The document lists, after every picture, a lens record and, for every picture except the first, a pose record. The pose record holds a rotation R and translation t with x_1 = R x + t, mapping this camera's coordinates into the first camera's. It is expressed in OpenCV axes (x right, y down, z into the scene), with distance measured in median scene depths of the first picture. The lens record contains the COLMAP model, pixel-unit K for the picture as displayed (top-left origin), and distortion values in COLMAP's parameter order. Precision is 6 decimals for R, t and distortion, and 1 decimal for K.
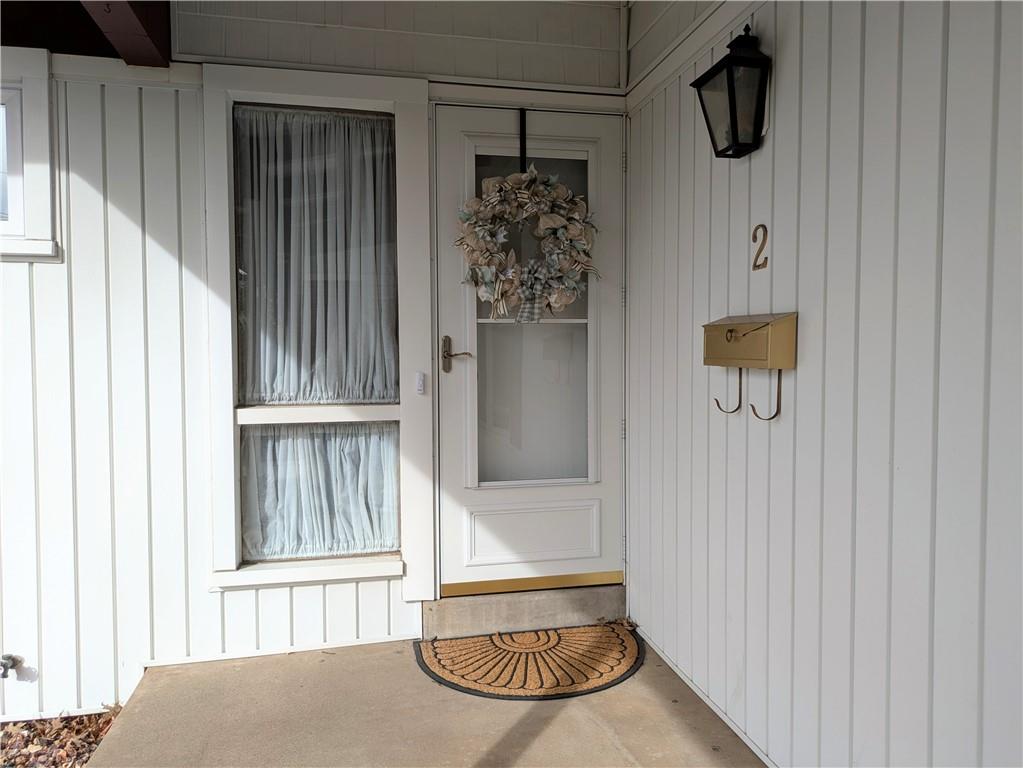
lens RADIAL K [[764.7, 0, 517.8], [0, 764.7, 381.0], [0, 0, 1]] dist [0.041118, -0.028519]
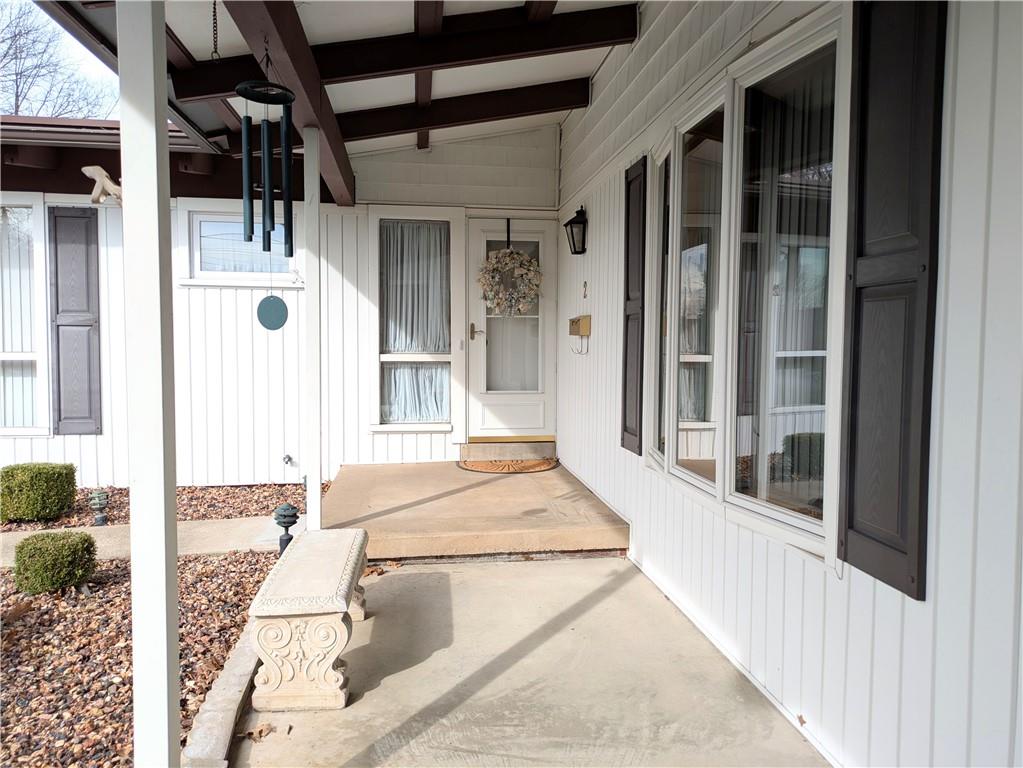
lens RADIAL K [[764.7, 0, 517.8], [0, 764.7, 381.0], [0, 0, 1]] dist [0.041118, -0.028519]
pose [[0.996748, 0.013658, -0.079418, 0.214143], [-0.012806, 0.999855, 0.011230, 0.081118], [0.079559, -0.010176, 0.996778, -1.181655]]
